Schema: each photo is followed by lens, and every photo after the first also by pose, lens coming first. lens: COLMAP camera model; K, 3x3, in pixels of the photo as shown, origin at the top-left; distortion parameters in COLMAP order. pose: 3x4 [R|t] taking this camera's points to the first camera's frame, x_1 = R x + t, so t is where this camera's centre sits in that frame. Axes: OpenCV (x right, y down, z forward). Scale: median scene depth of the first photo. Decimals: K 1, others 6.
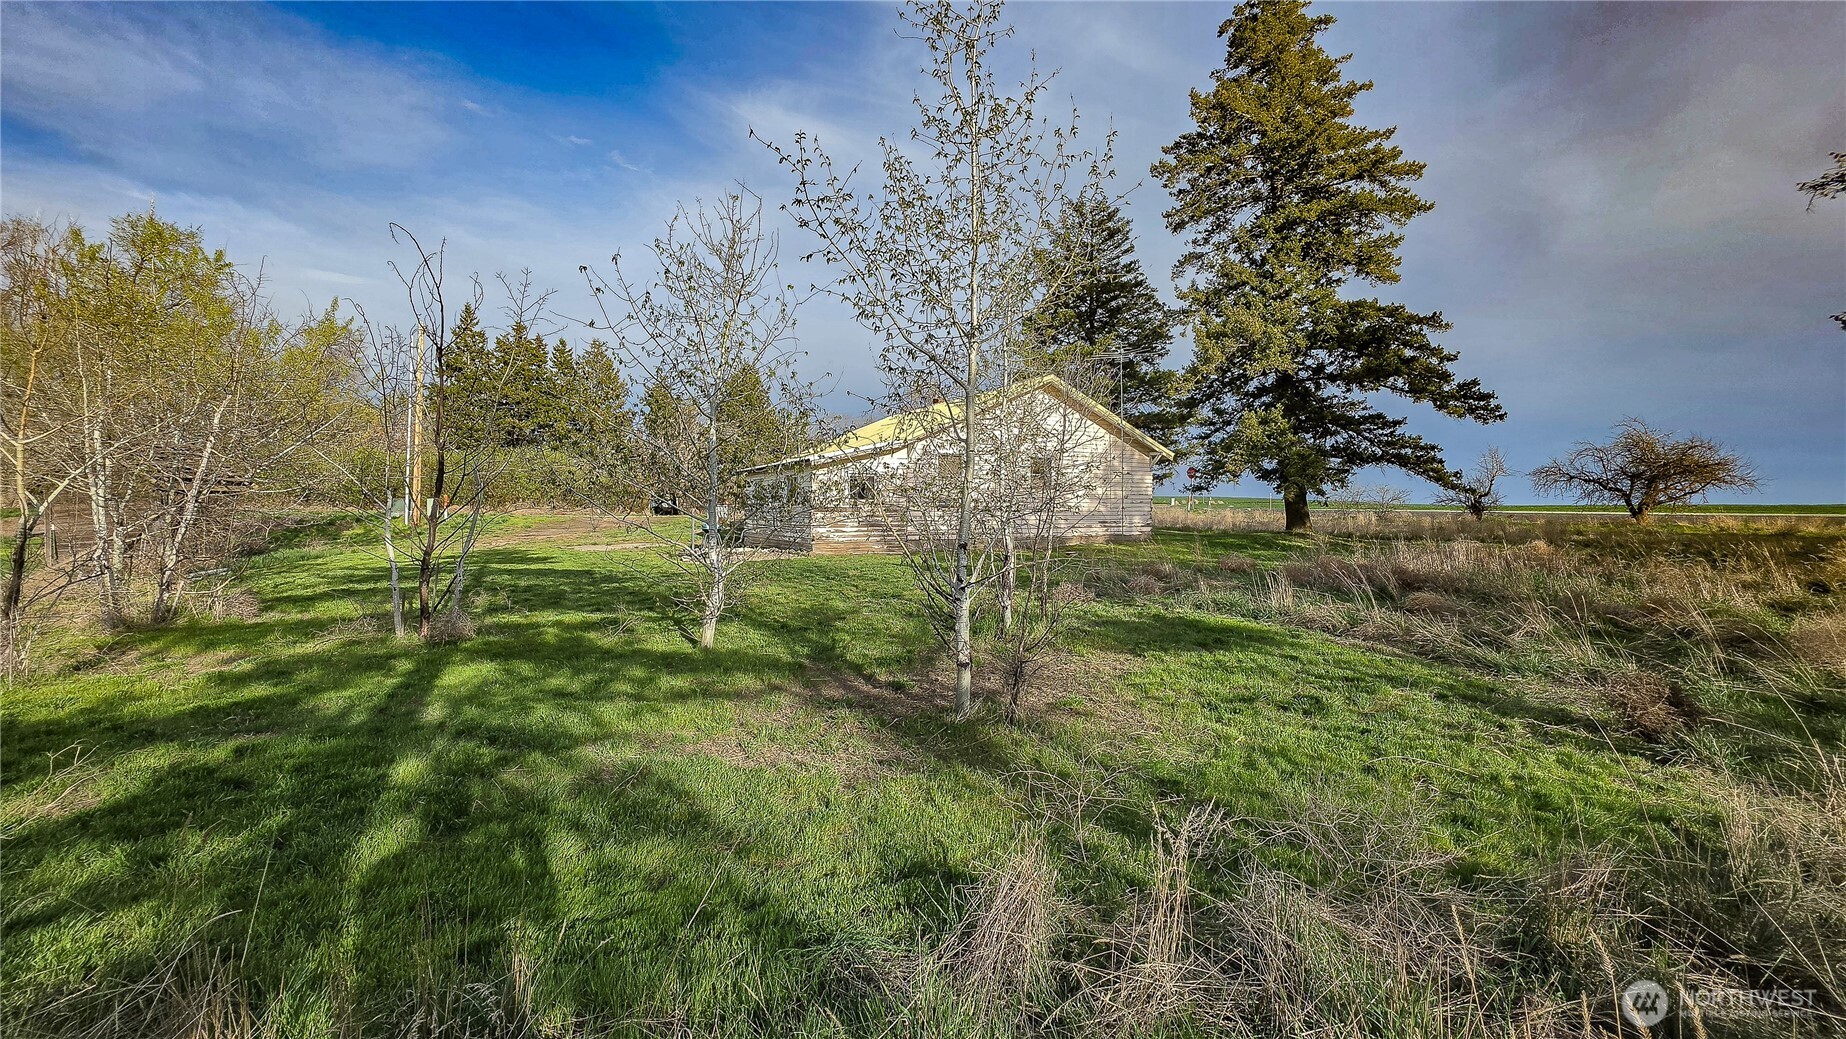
lens RADIAL K [[734.7, 0, 917.3], [0, 734.7, 506.6], [0, 0, 1]] dist [0.000114, -0.000112]
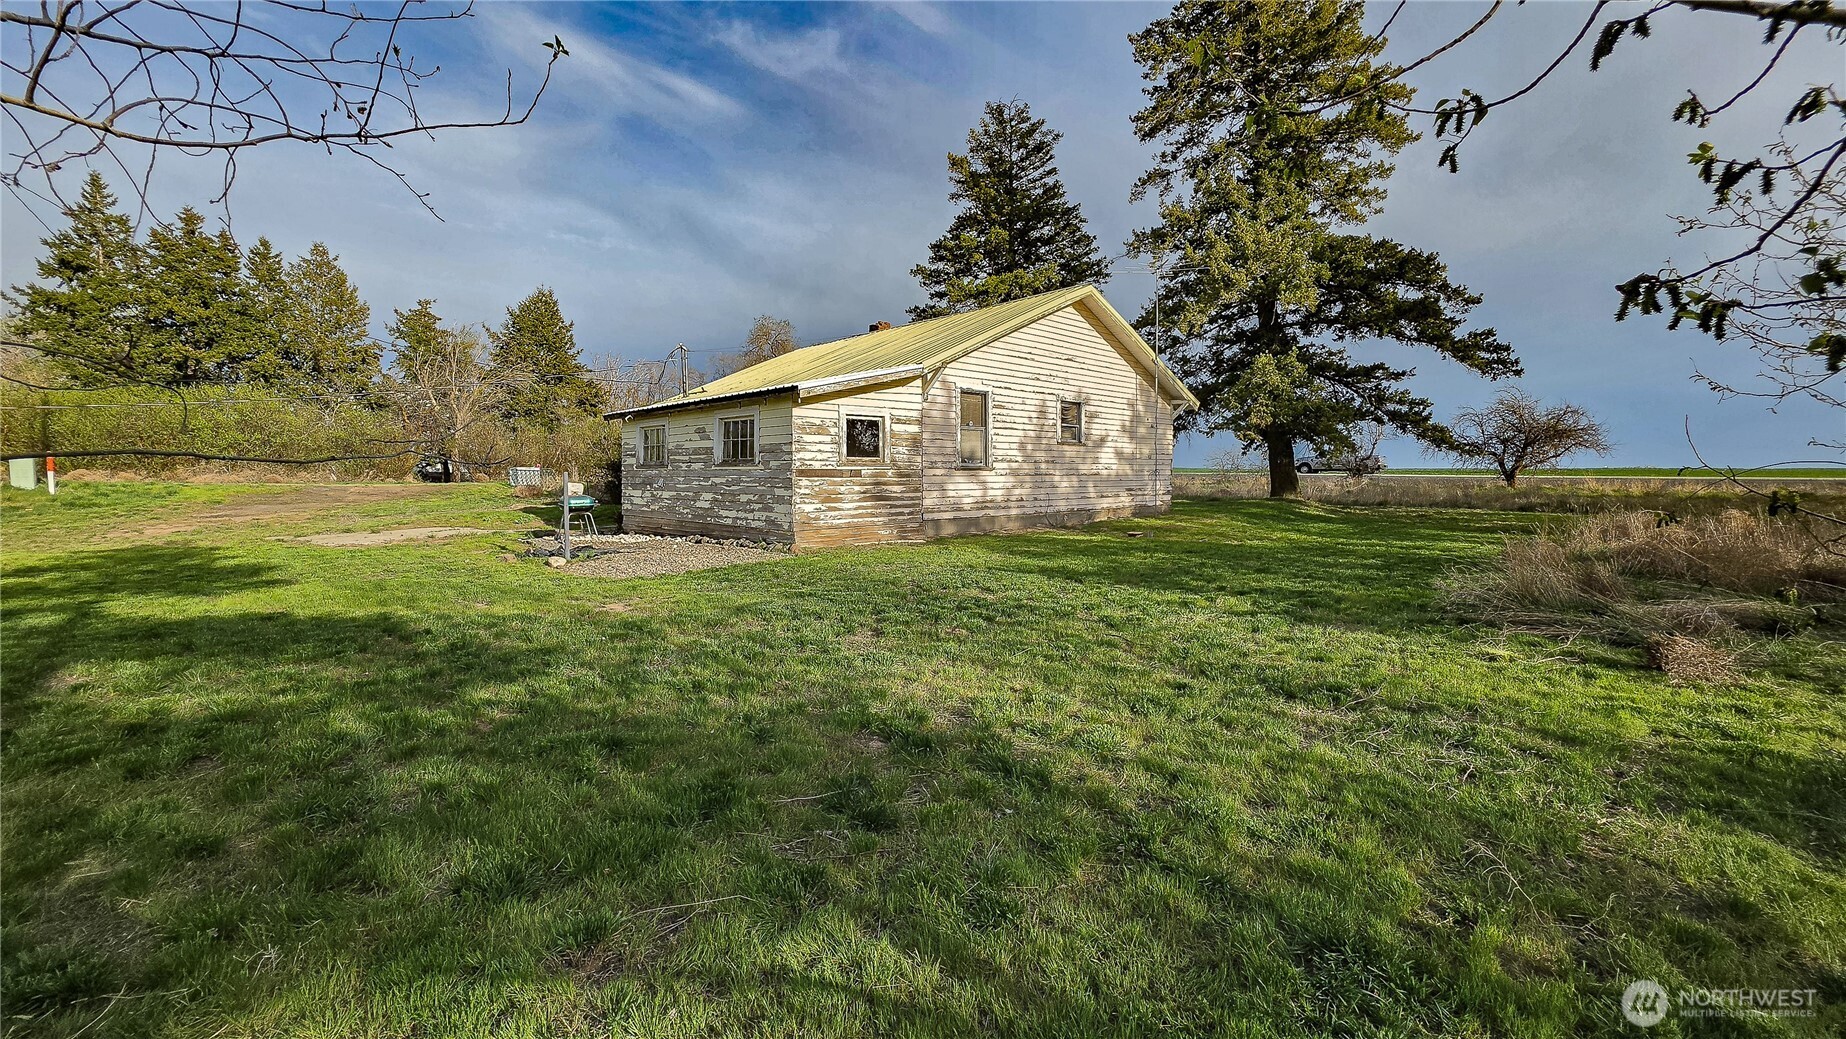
lens RADIAL K [[734.7, 0, 917.3], [0, 734.7, 506.6], [0, 0, 1]] dist [0.000114, -0.000112]
pose [[0.963059, -0.014170, 0.268917, -0.129038], [0.001302, 0.998848, 0.047969, 0.001573], [-0.269287, -0.045847, 0.961968, 0.249101]]
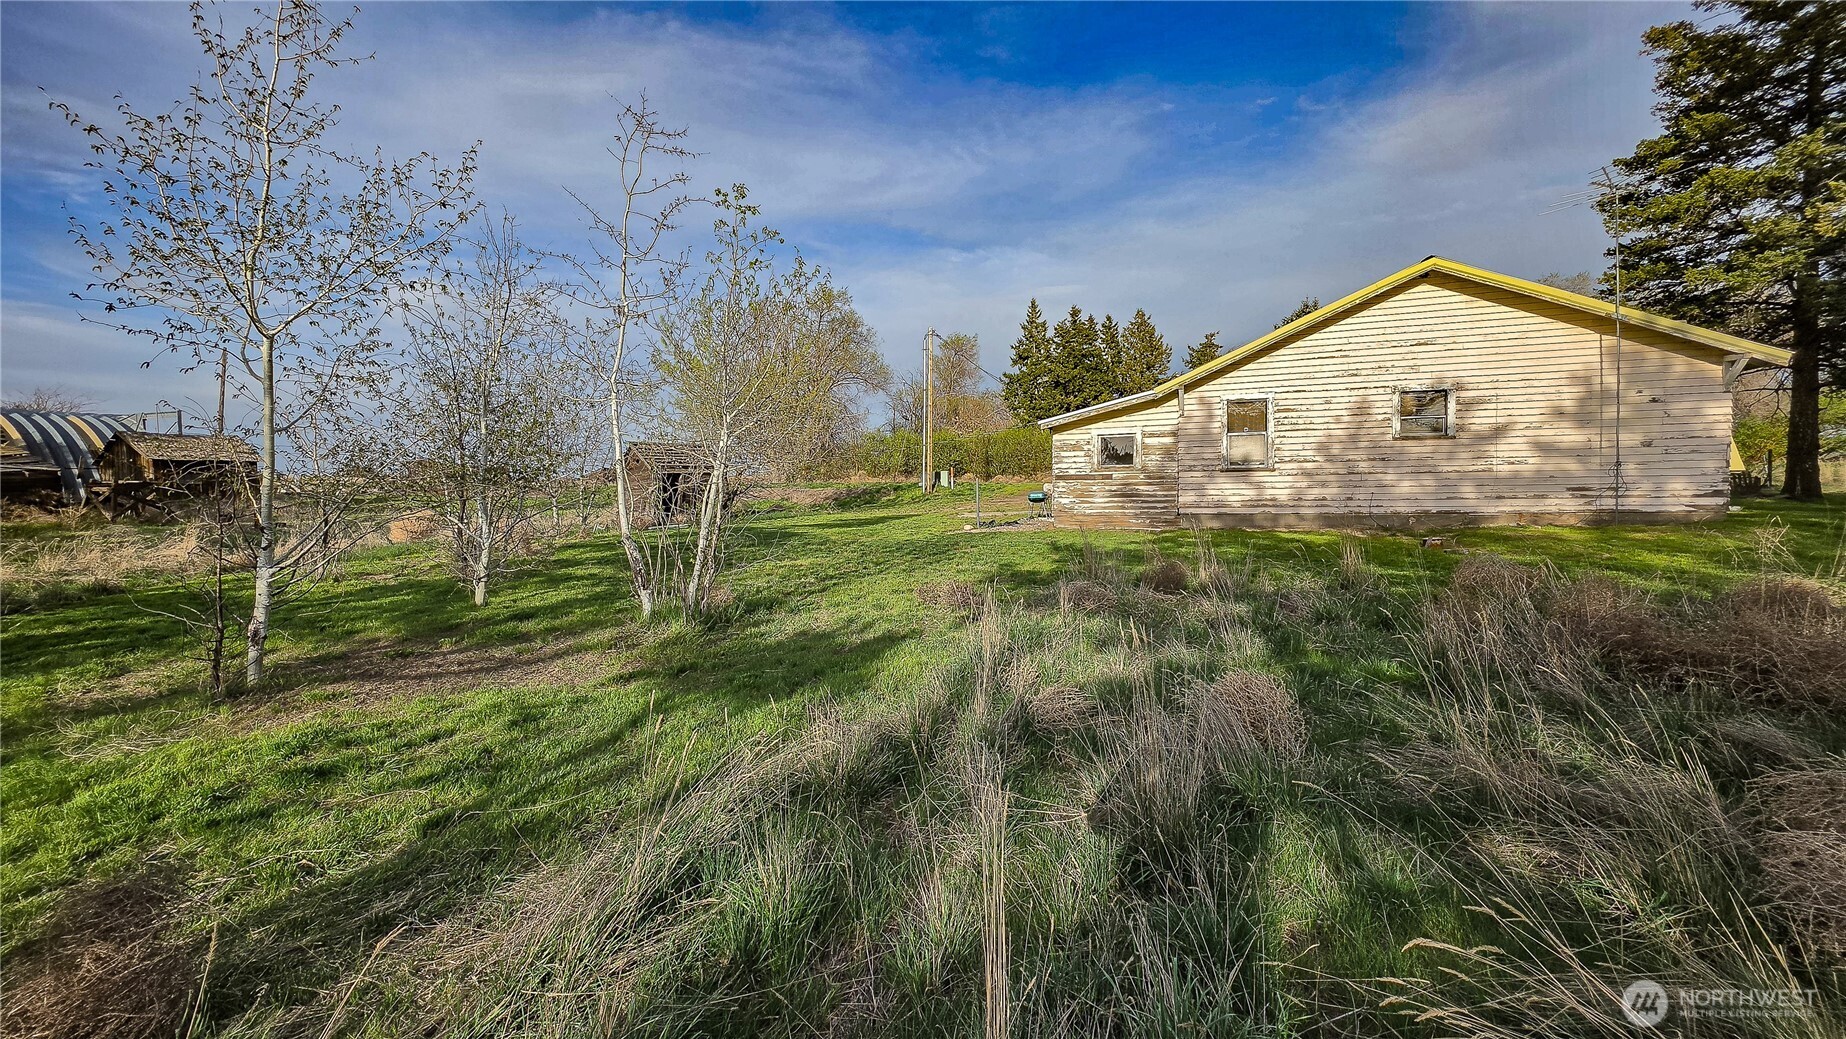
lens RADIAL K [[734.7, 0, 917.3], [0, 734.7, 506.6], [0, 0, 1]] dist [0.000114, -0.000112]
pose [[0.663283, 0.013790, -0.748242, 0.263749], [0.021915, 0.999044, 0.037838, 0.000922], [0.748048, -0.041495, 0.662346, 0.171537]]
